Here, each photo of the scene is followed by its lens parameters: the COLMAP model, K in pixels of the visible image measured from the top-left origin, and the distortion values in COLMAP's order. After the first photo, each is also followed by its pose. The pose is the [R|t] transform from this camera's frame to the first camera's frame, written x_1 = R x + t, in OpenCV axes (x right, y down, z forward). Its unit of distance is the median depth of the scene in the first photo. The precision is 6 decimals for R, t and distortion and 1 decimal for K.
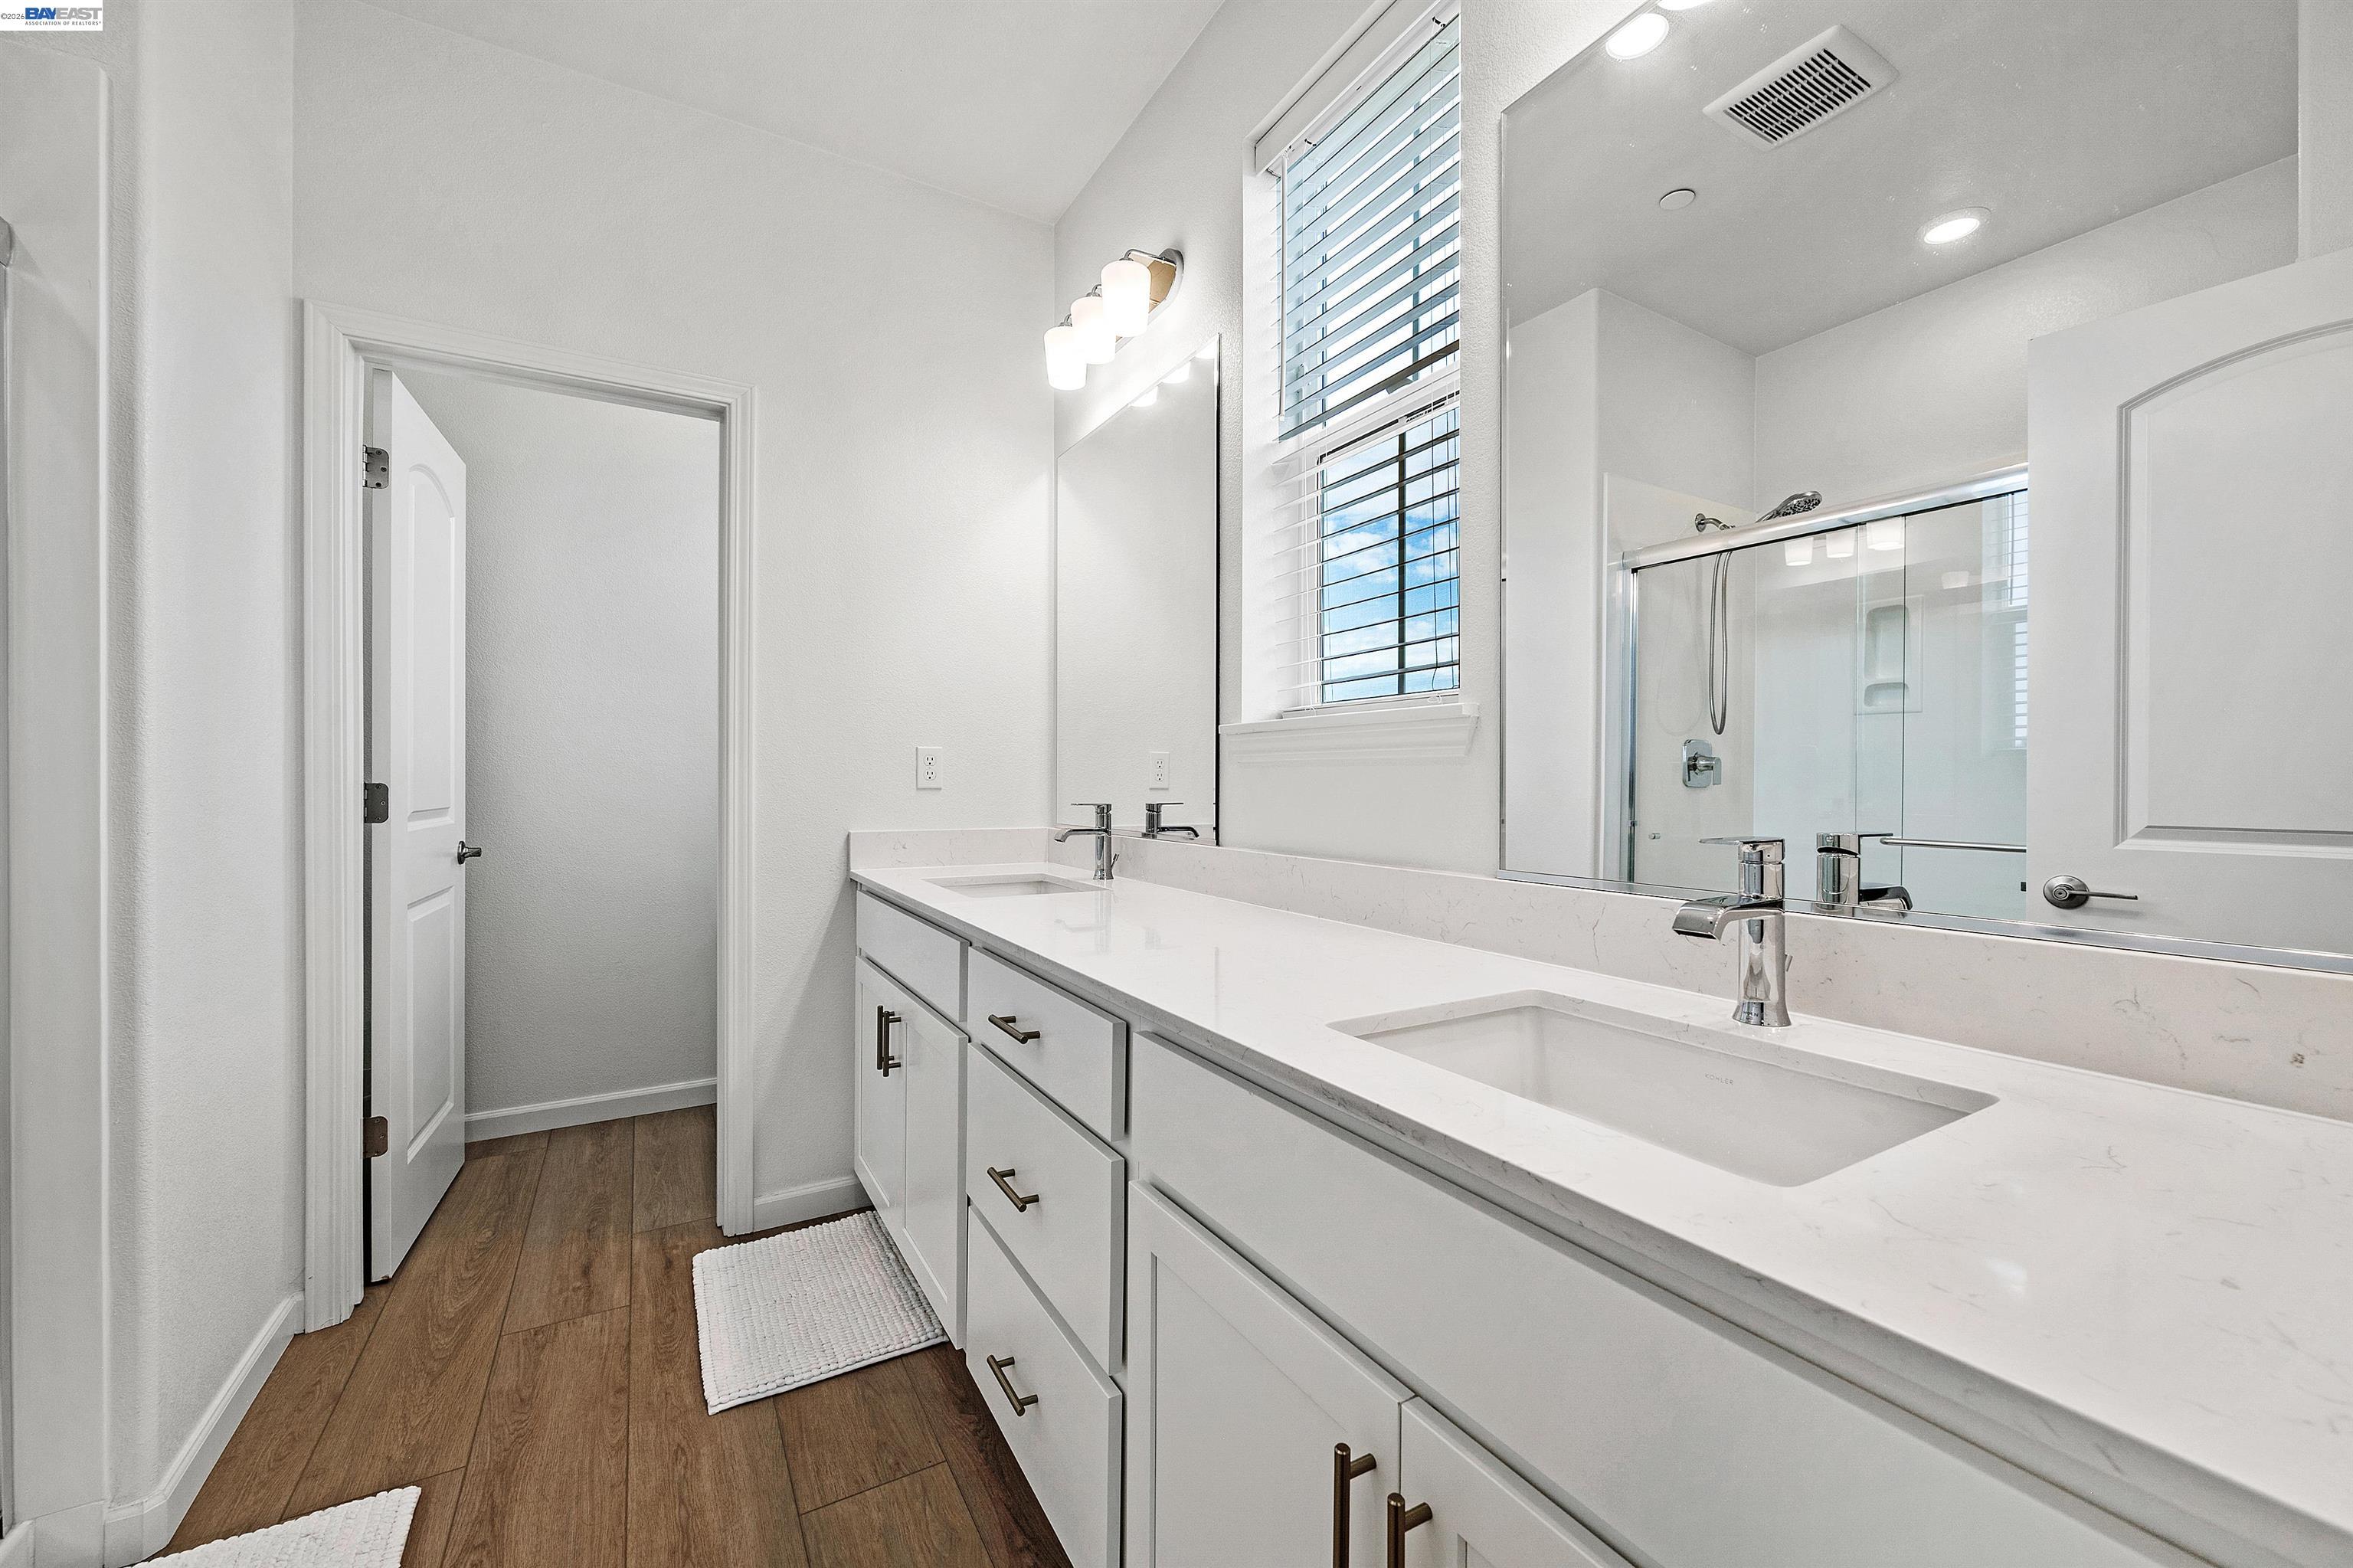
lens RADIAL K [[929.3, 0, 1176.4], [0, 929.3, 780.5], [0, 0, 1]] dist [-0.004408, -0.000222]
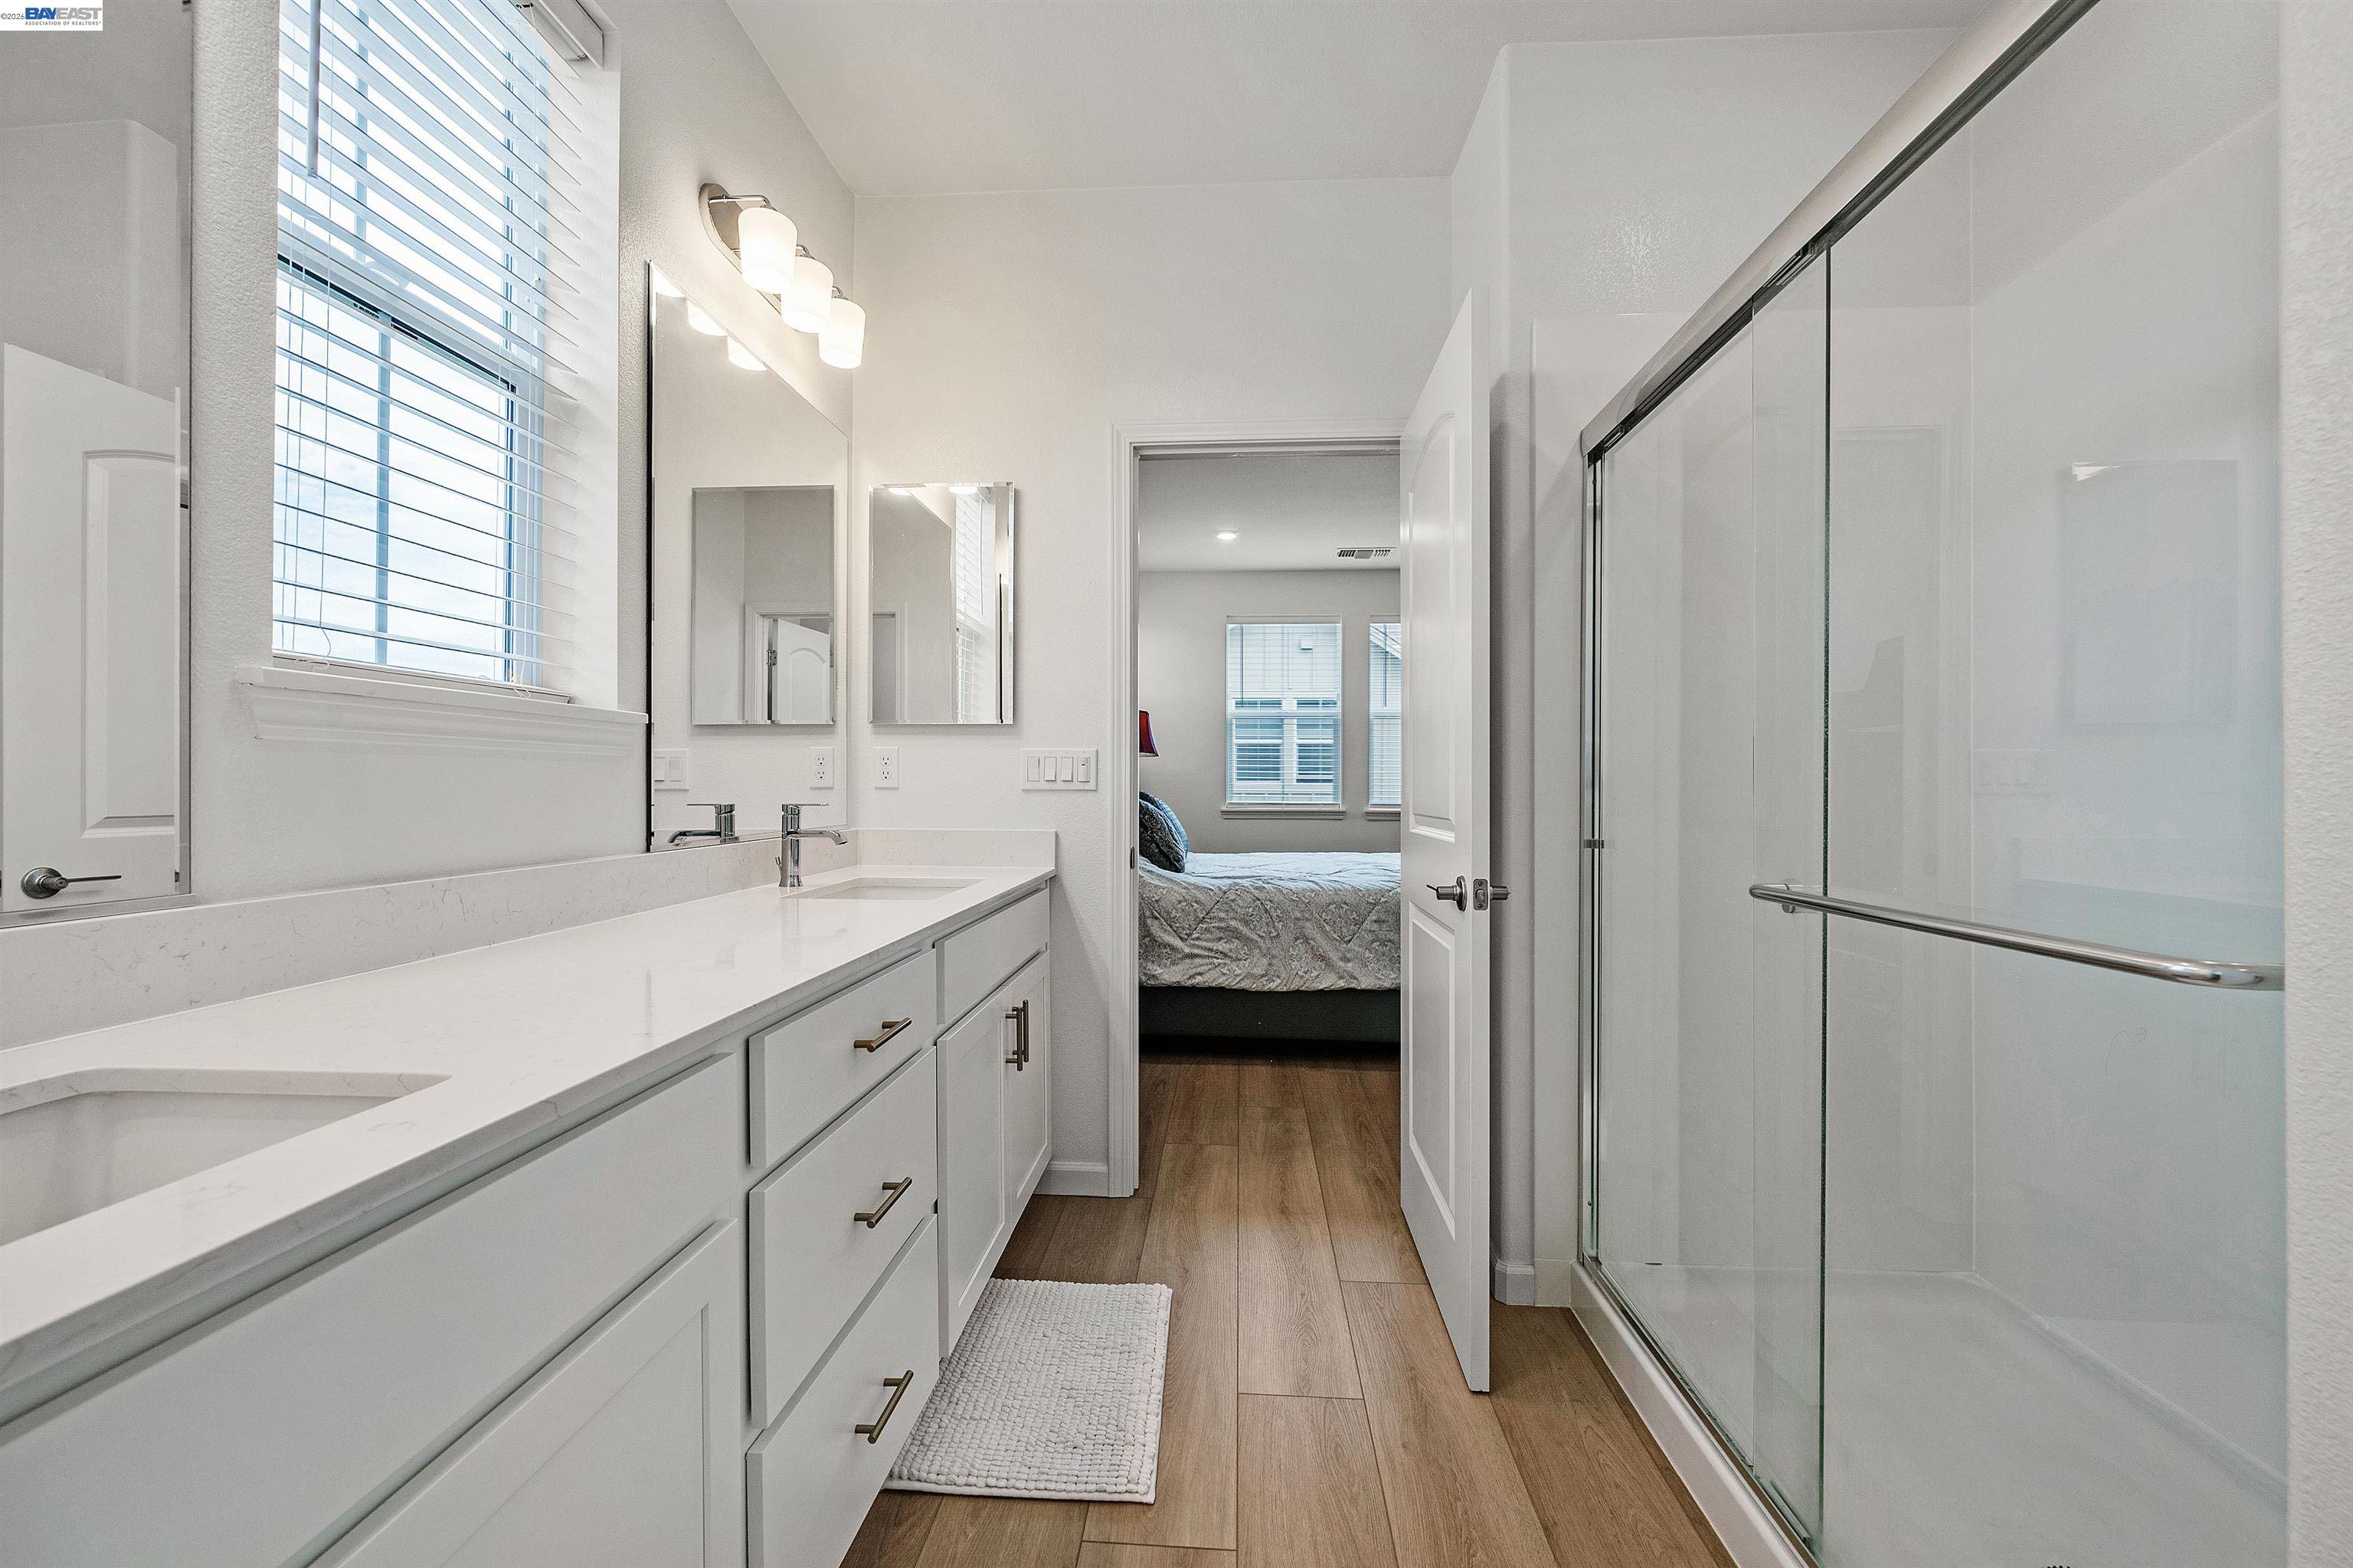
lens RADIAL K [[929.3, 0, 1178.5], [0, 929.3, 787.9], [0, 0, 1]] dist [-0.004408, -0.000222]
pose [[-0.834660, -0.003136, 0.550757, -0.749447], [-0.002756, 0.999995, 0.001517, 0.008039], [-0.550759, -0.000252, -0.834665, 1.279557]]
